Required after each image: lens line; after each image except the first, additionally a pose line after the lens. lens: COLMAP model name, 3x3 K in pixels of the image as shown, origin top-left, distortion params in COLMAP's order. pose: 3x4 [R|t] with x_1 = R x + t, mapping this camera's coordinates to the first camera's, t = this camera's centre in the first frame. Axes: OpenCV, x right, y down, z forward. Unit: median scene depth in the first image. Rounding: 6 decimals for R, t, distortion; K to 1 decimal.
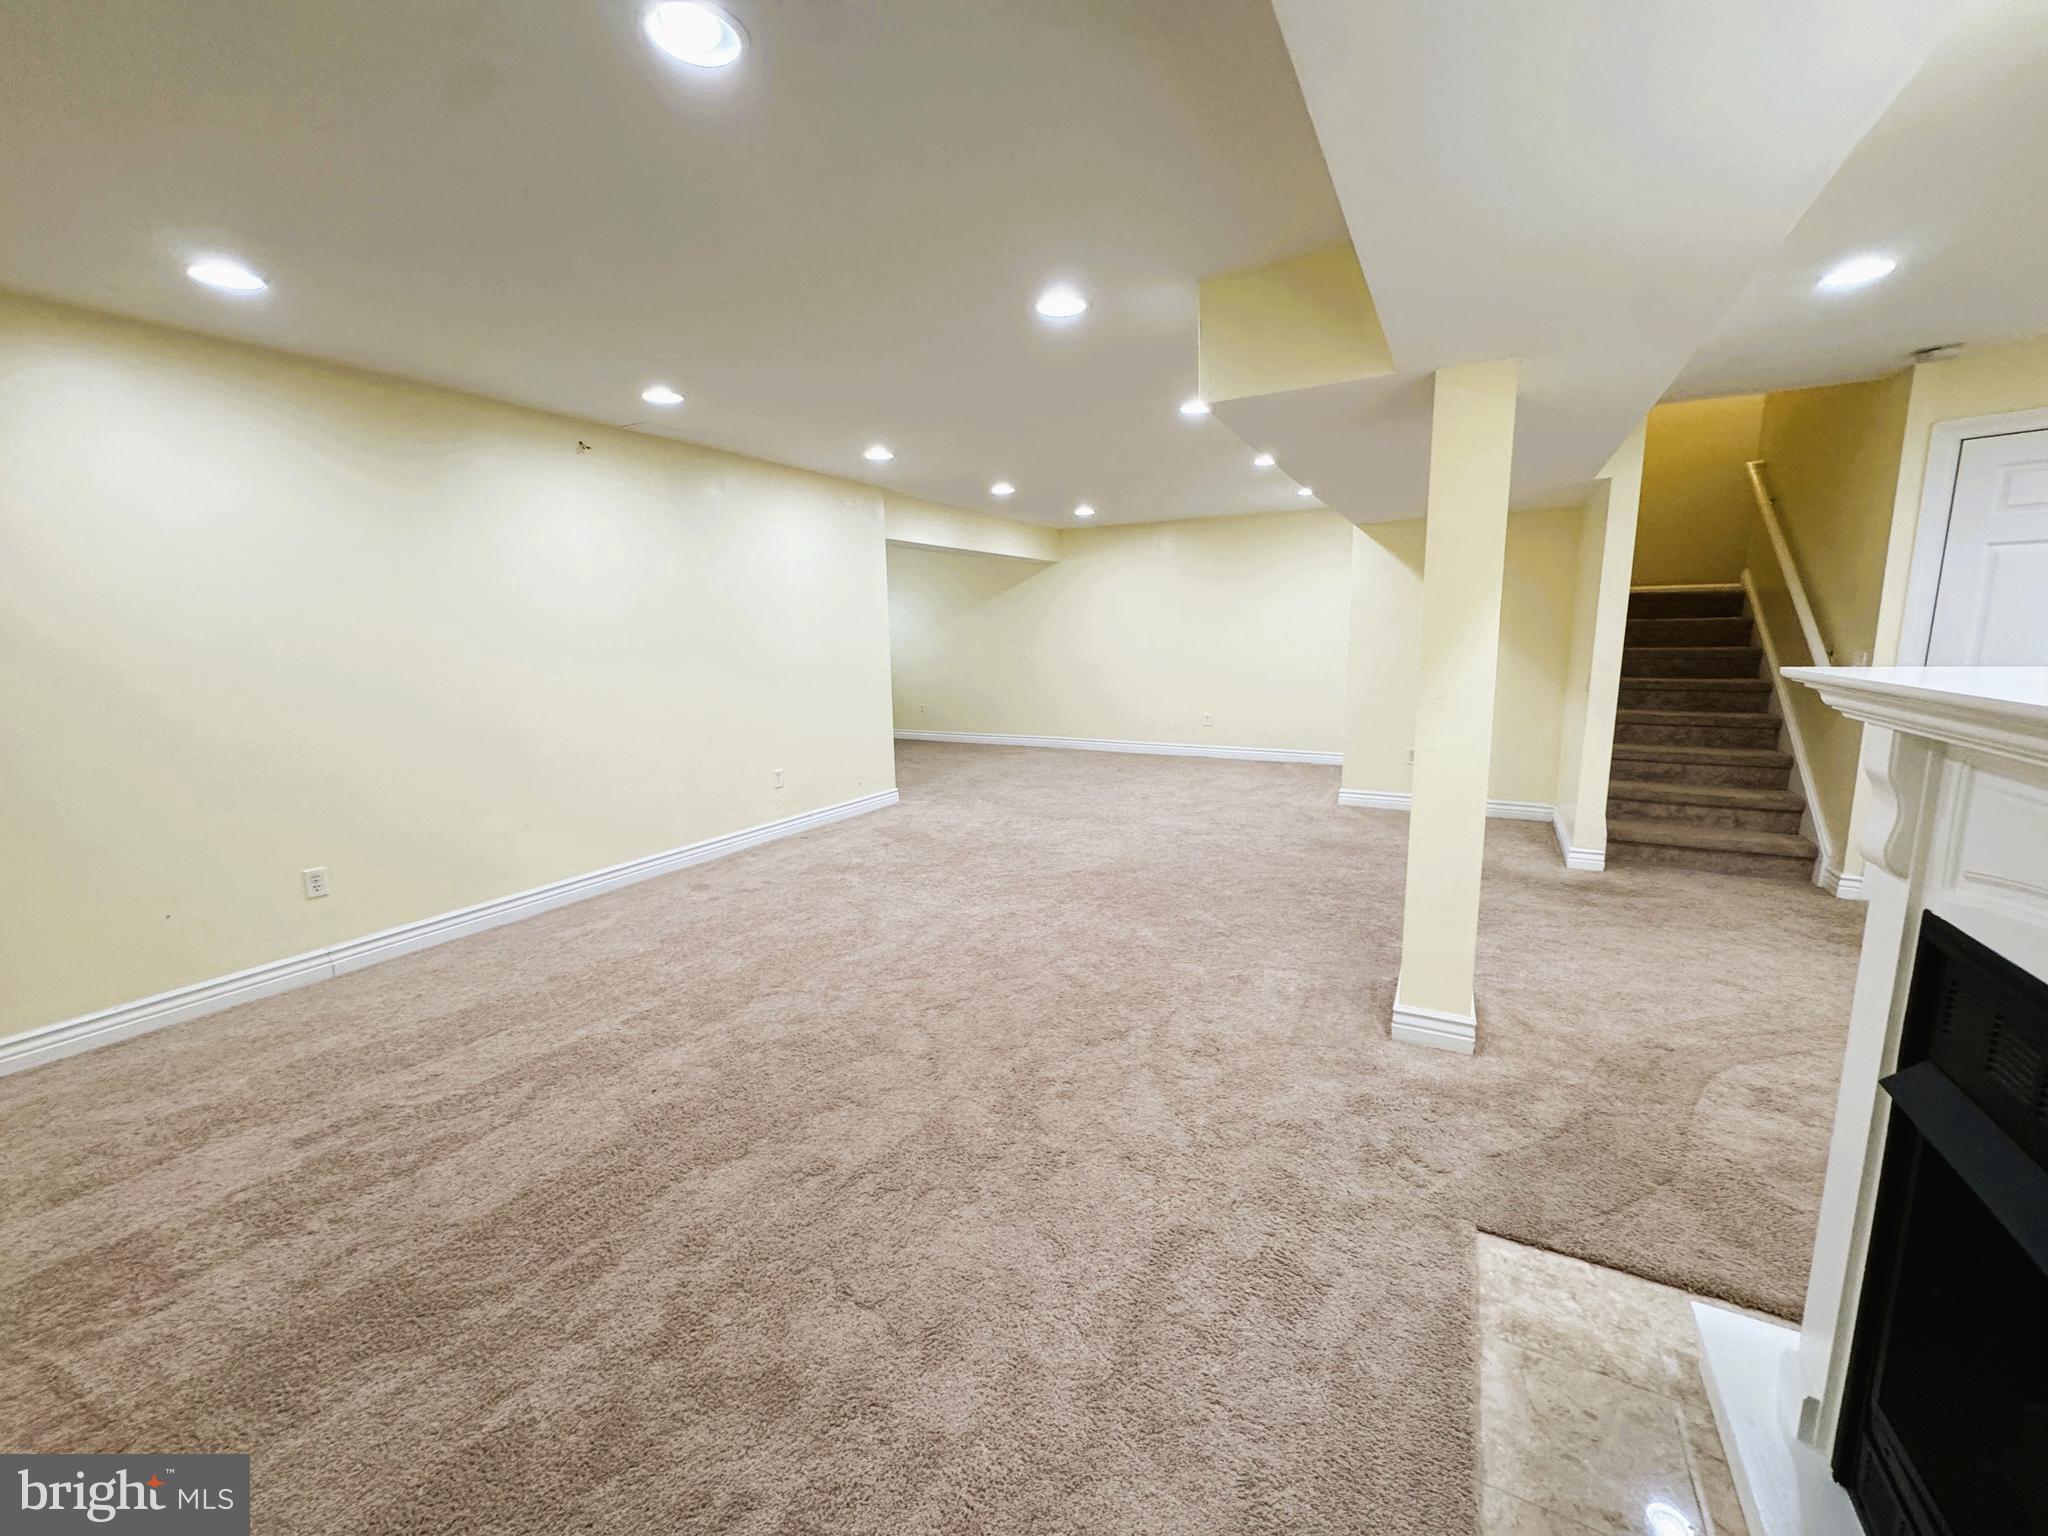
lens RADIAL K [[823.7, 0, 1021.5], [0, 823.7, 783.2], [0, 0, 1]] dist [0.000304, 0.000151]
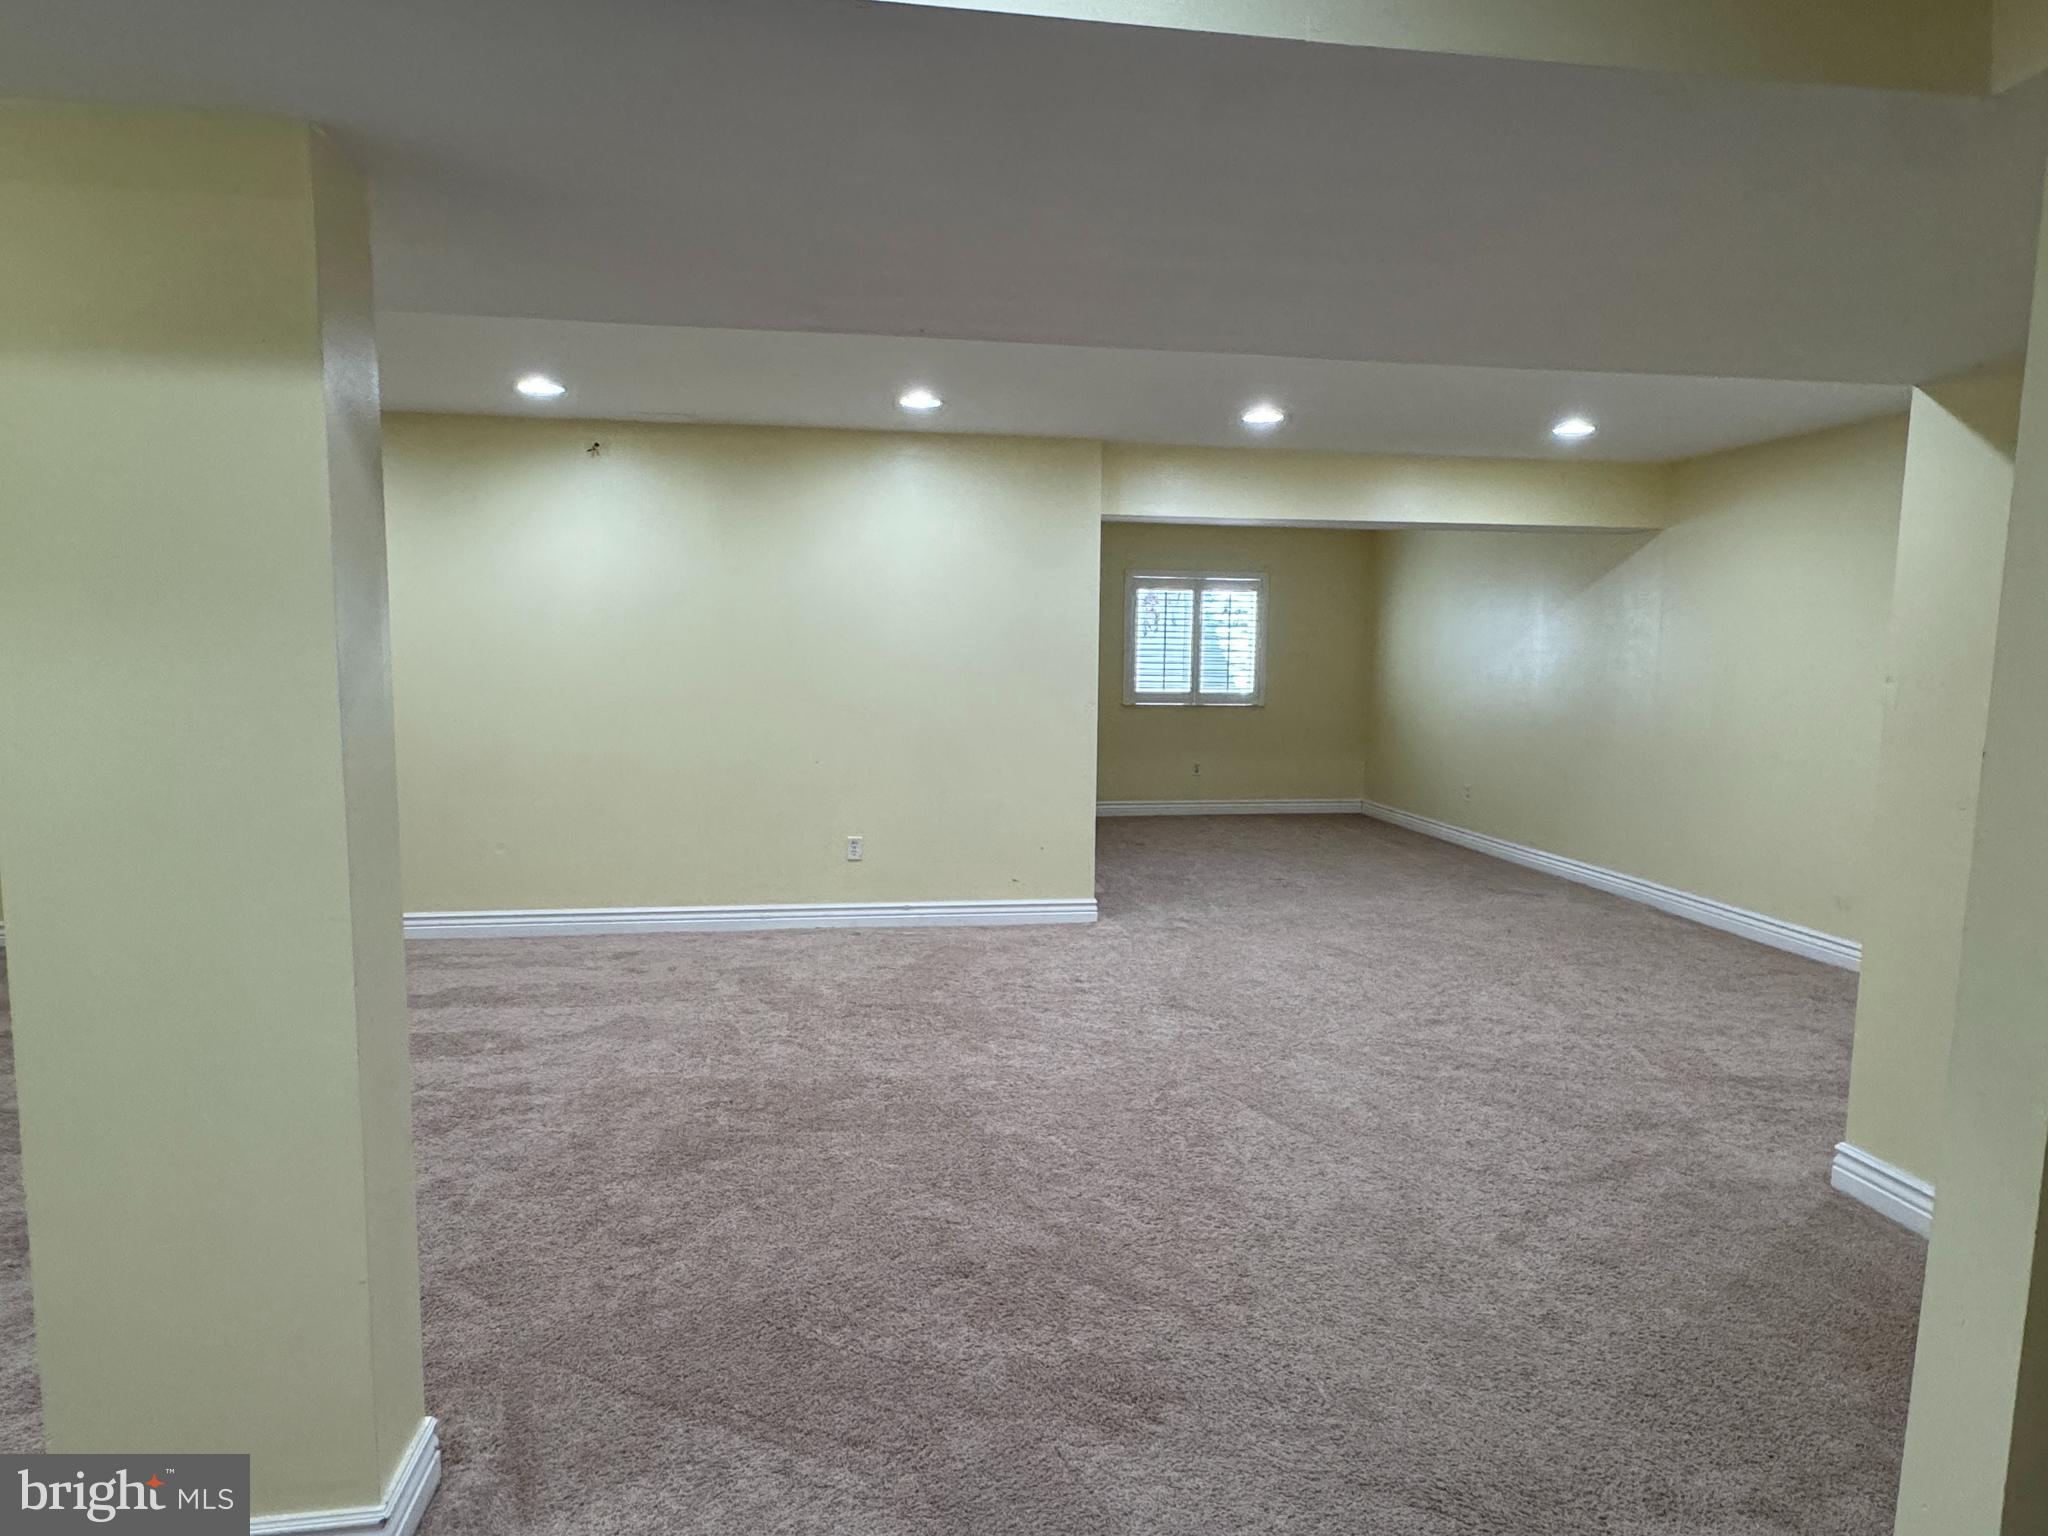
lens RADIAL K [[1166.7, 0, 1024.0], [0, 1166.7, 768.0], [0, 0, 1]] dist [0.000363, -0.000748]
pose [[0.602921, 0.102465, -0.791193, 0.679963], [-0.167059, 0.985947, 0.000381, -0.112609], [0.780114, 0.131946, 0.611566, 0.506052]]
